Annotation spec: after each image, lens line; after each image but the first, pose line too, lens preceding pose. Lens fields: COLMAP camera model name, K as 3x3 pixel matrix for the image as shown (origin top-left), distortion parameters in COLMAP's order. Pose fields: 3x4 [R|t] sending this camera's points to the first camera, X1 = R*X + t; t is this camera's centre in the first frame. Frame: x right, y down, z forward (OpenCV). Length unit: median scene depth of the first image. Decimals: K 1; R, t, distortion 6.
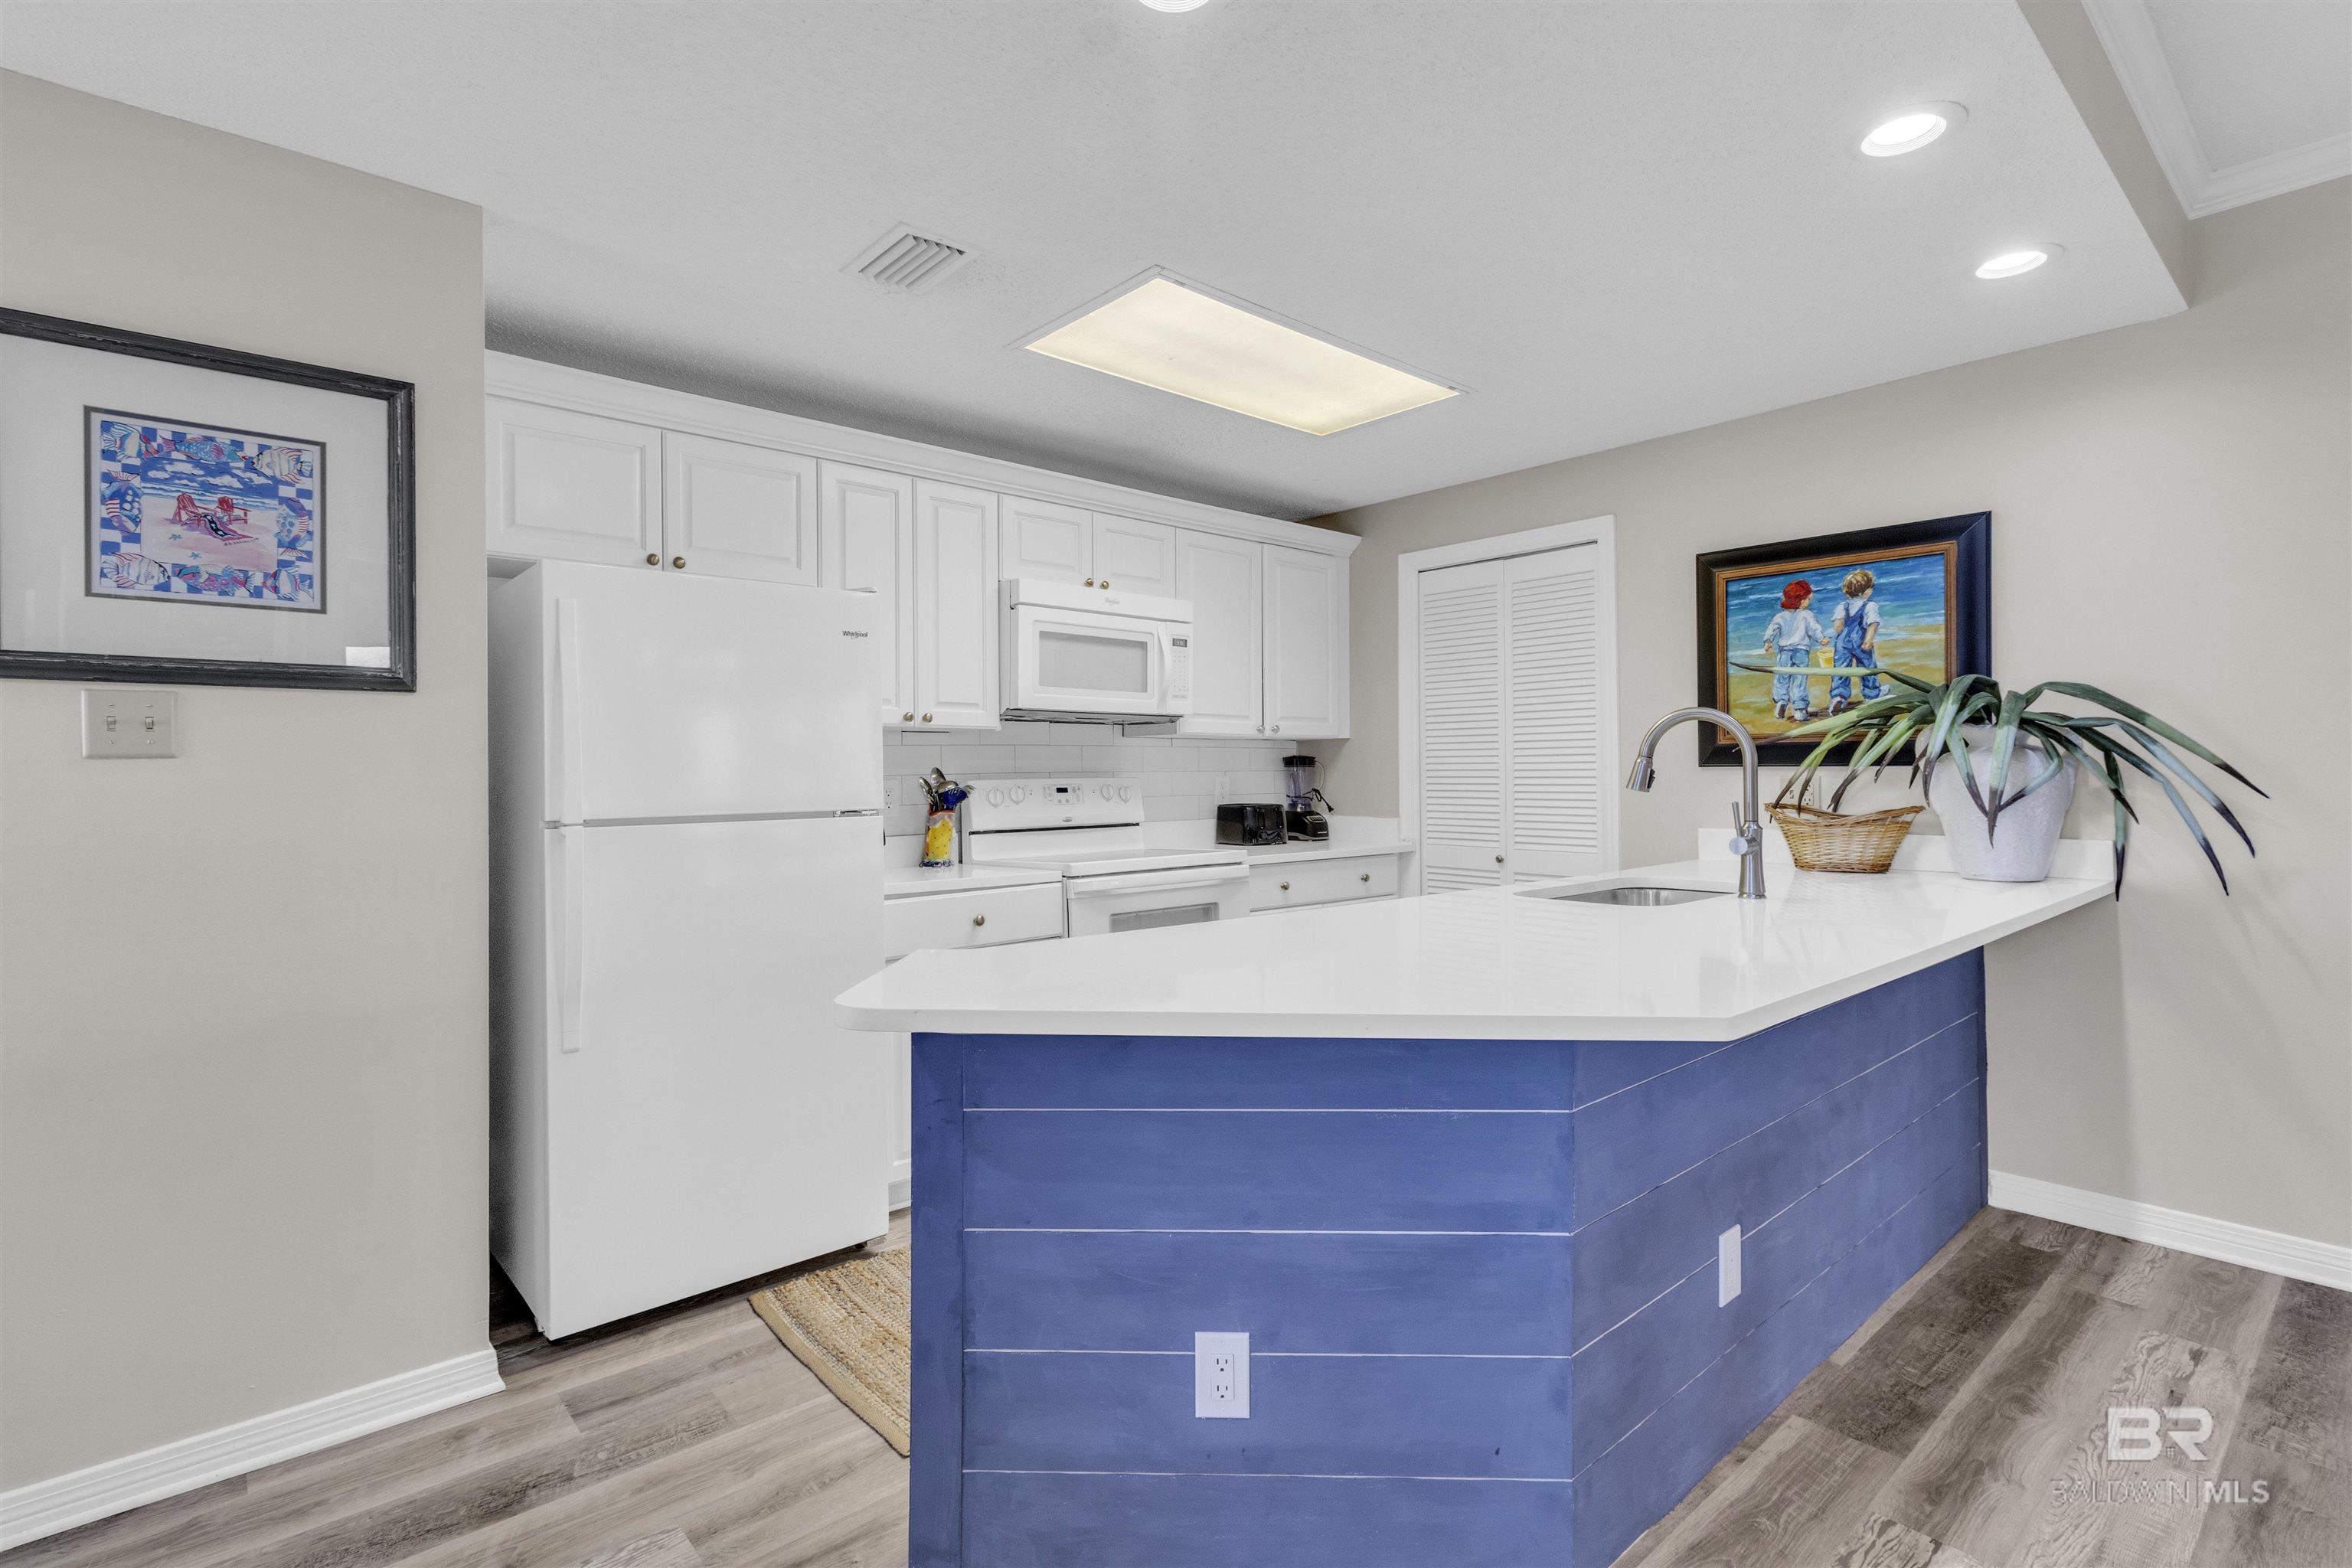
lens RADIAL K [[1121.0, 0, 1177.7], [0, 1121.0, 778.9], [0, 0, 1]] dist [0.004155, 0.000145]
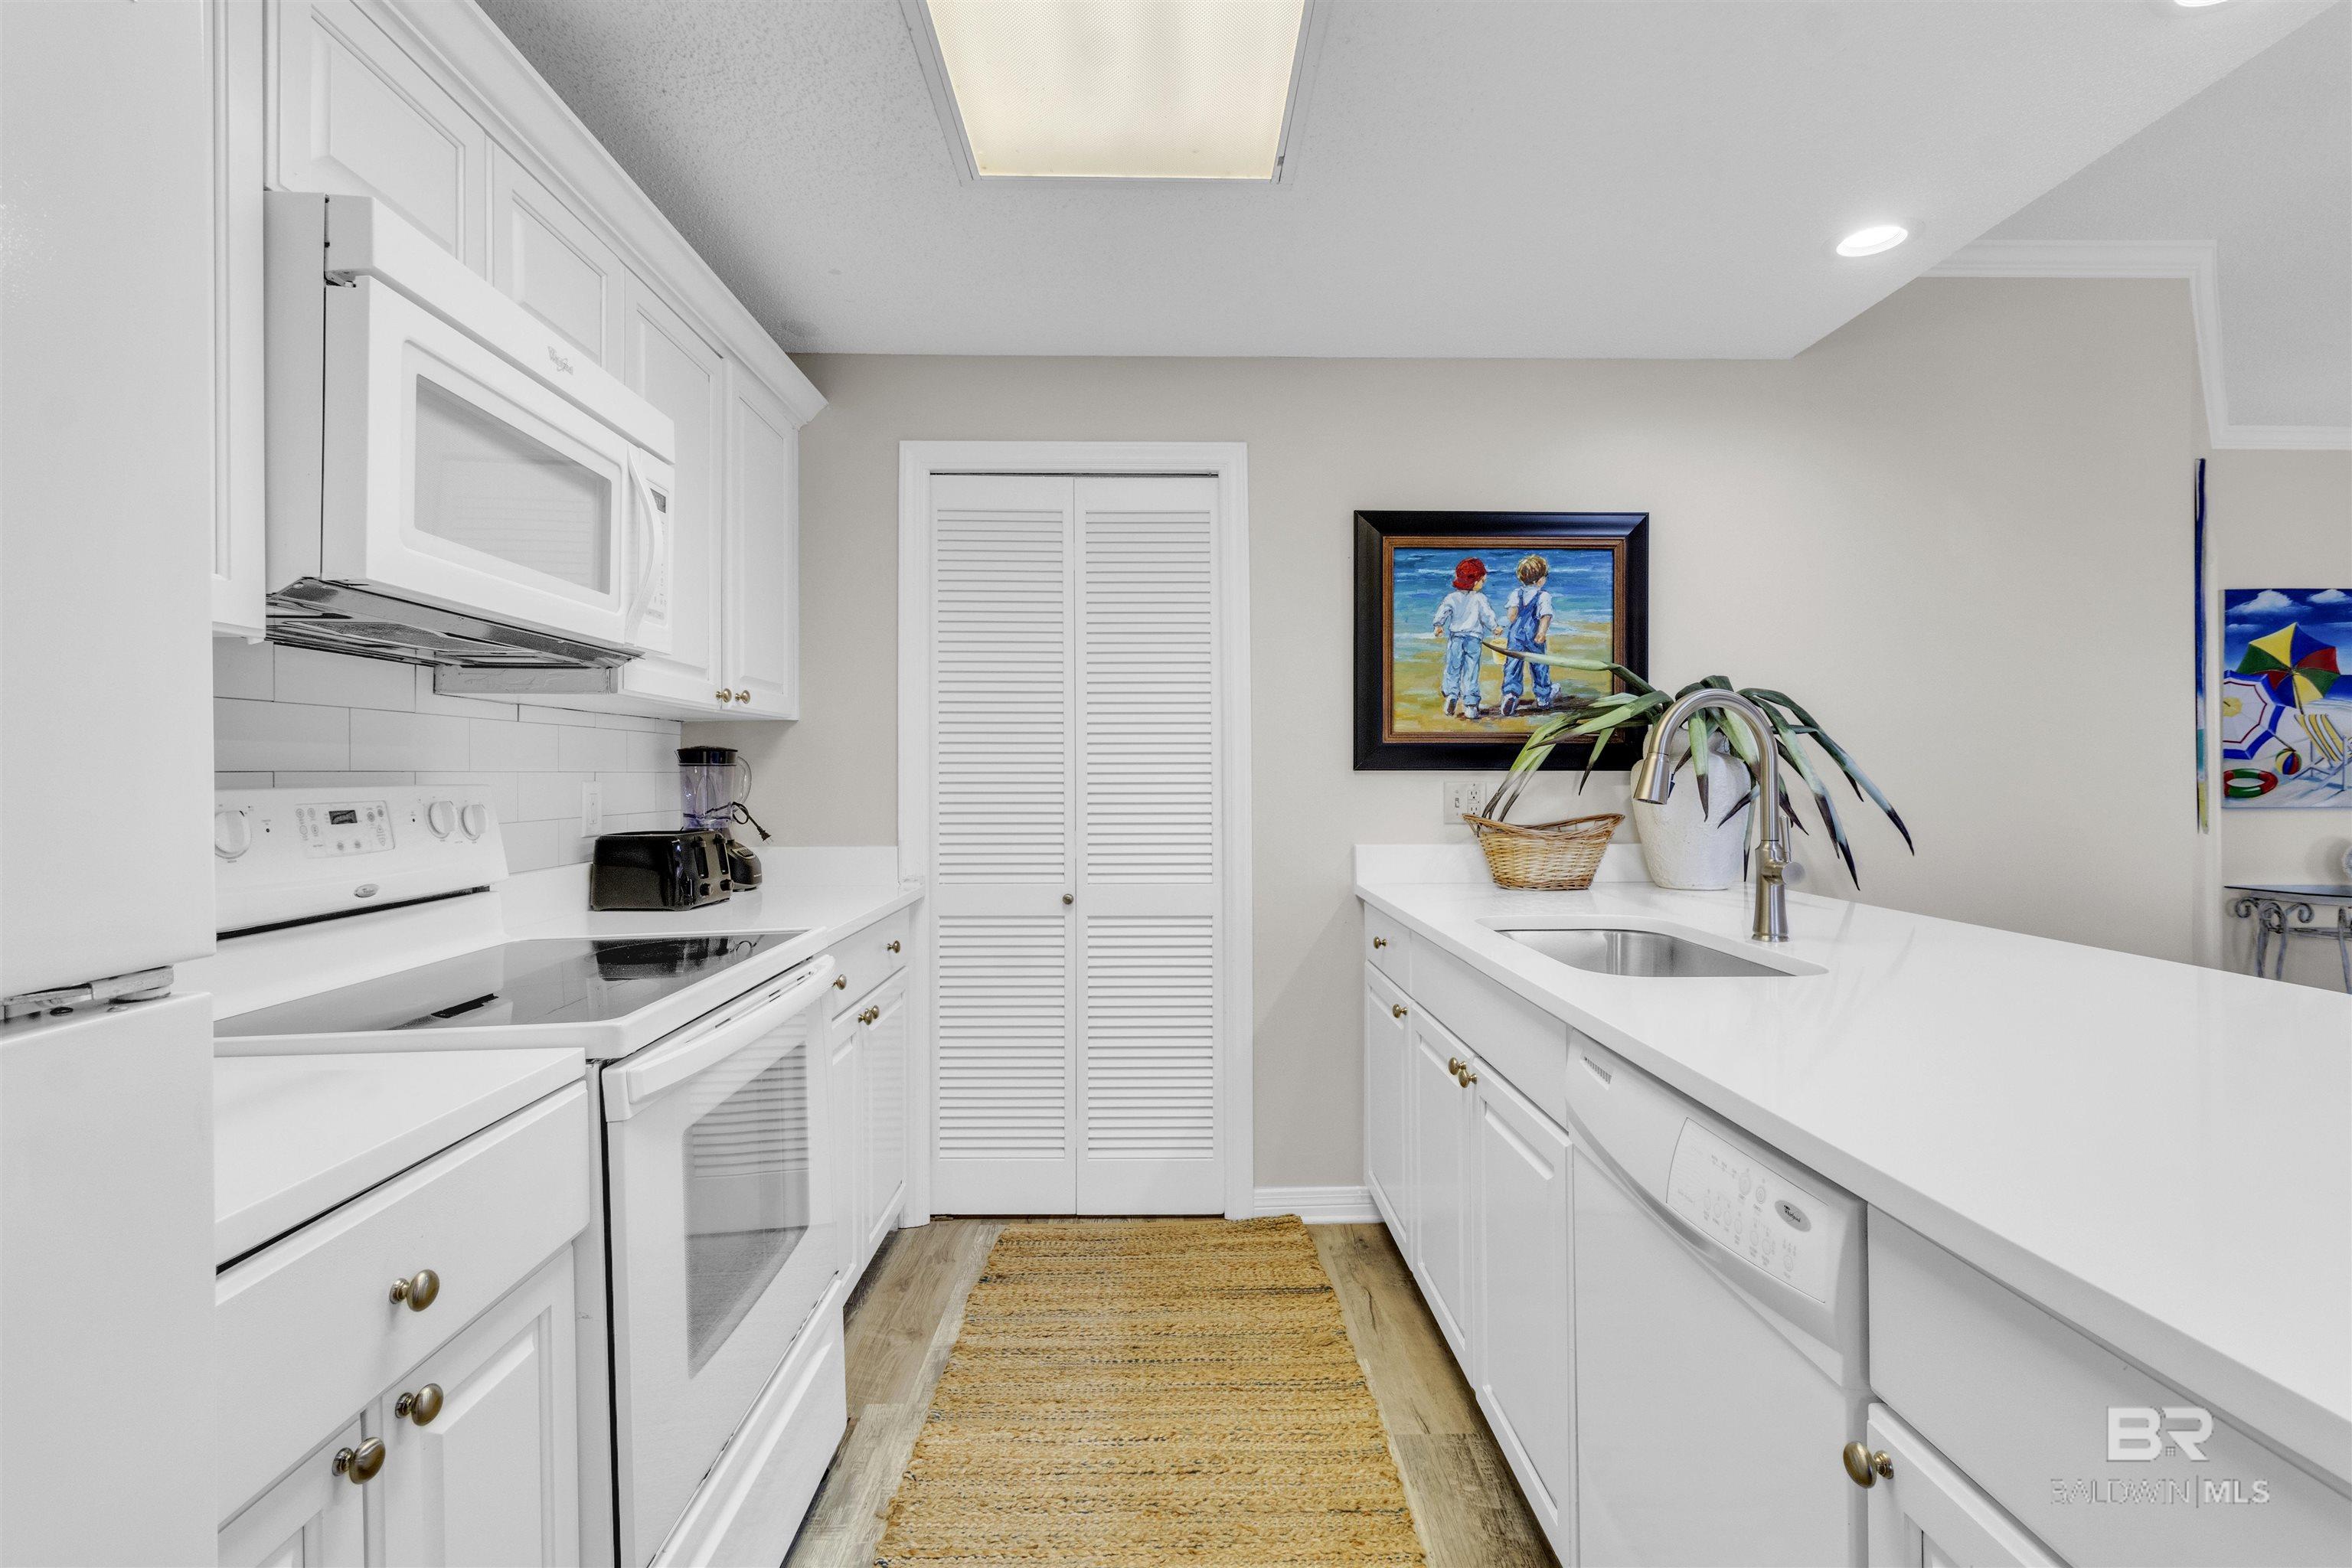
lens RADIAL K [[1129.2, 0, 1270.2], [0, 1129.2, 769.7], [0, 0, 1]] dist [-0.000484, -0.000248]
pose [[0.641245, 0.008532, 0.767289, -0.224917], [0.001407, 0.999923, -0.012295, -0.001327], [-0.767335, 0.008964, 0.641184, 0.564150]]
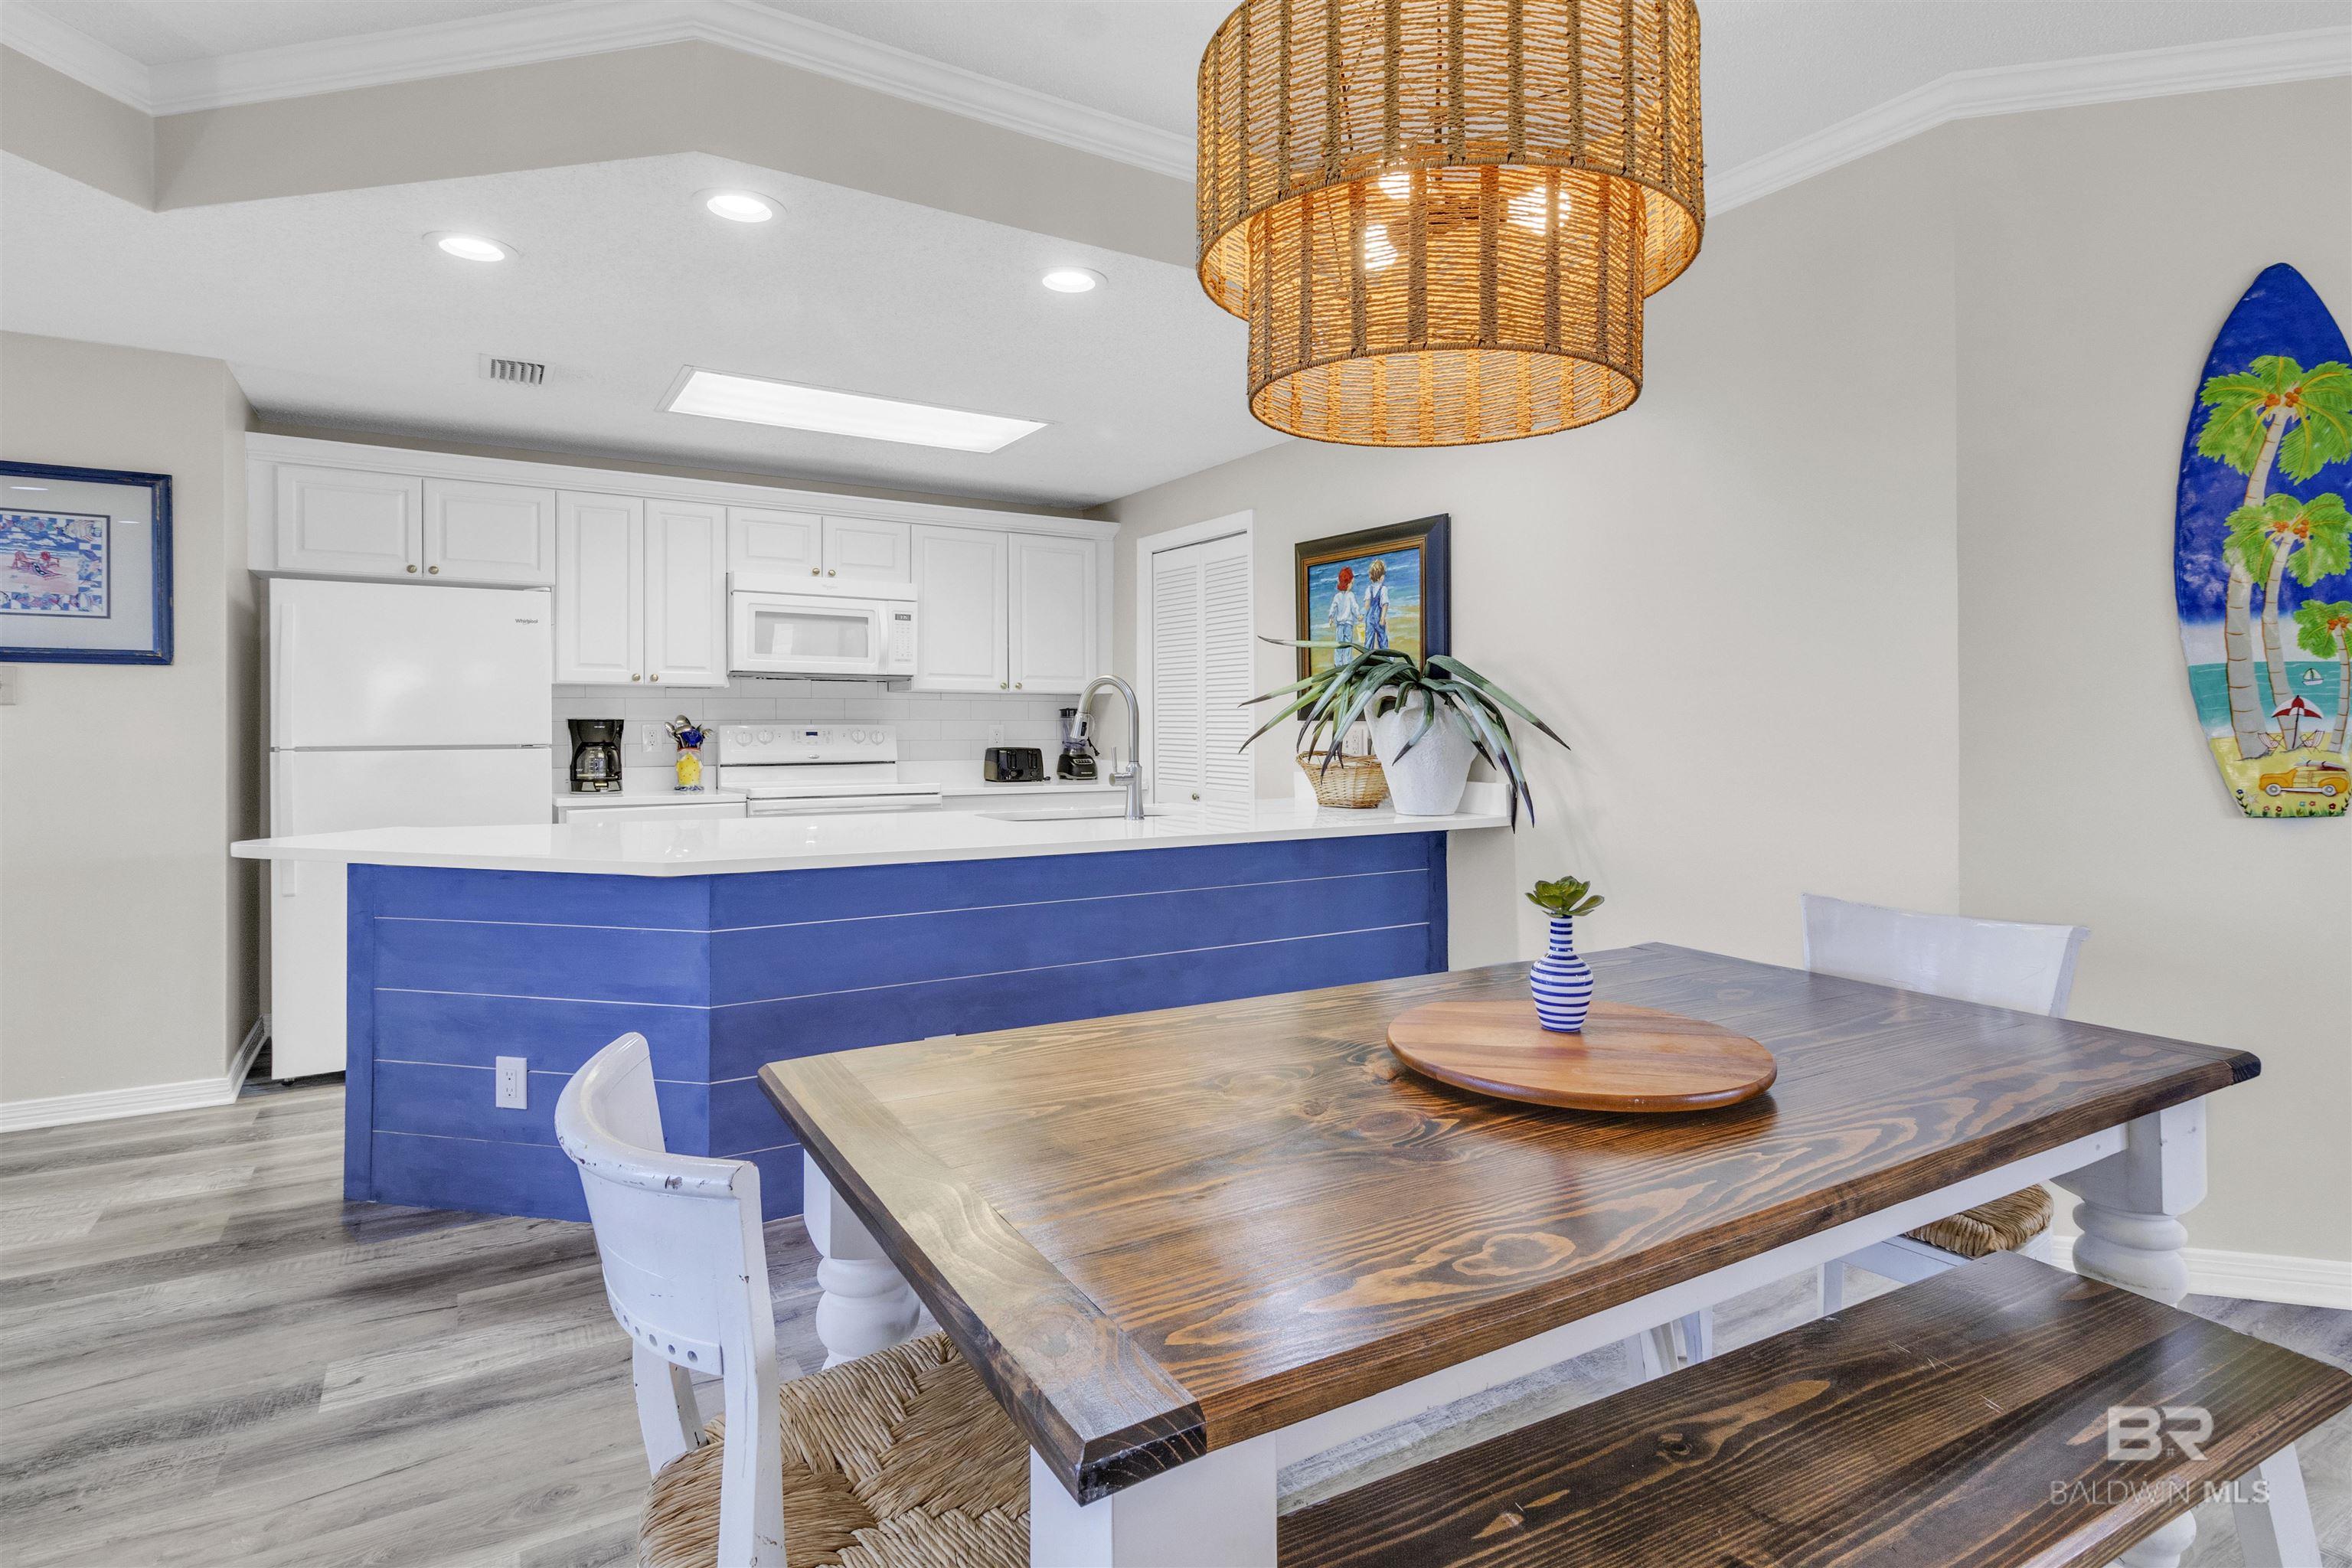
lens RADIAL K [[1115.2, 0, 1180.0], [0, 1115.2, 732.5], [0, 0, 1]] dist [0.001443, 0.000317]
pose [[0.990223, 0.011893, -0.138988, 0.550879], [-0.011293, 0.999923, 0.005100, -0.002771], [0.139038, -0.003481, 0.990281, -0.219680]]
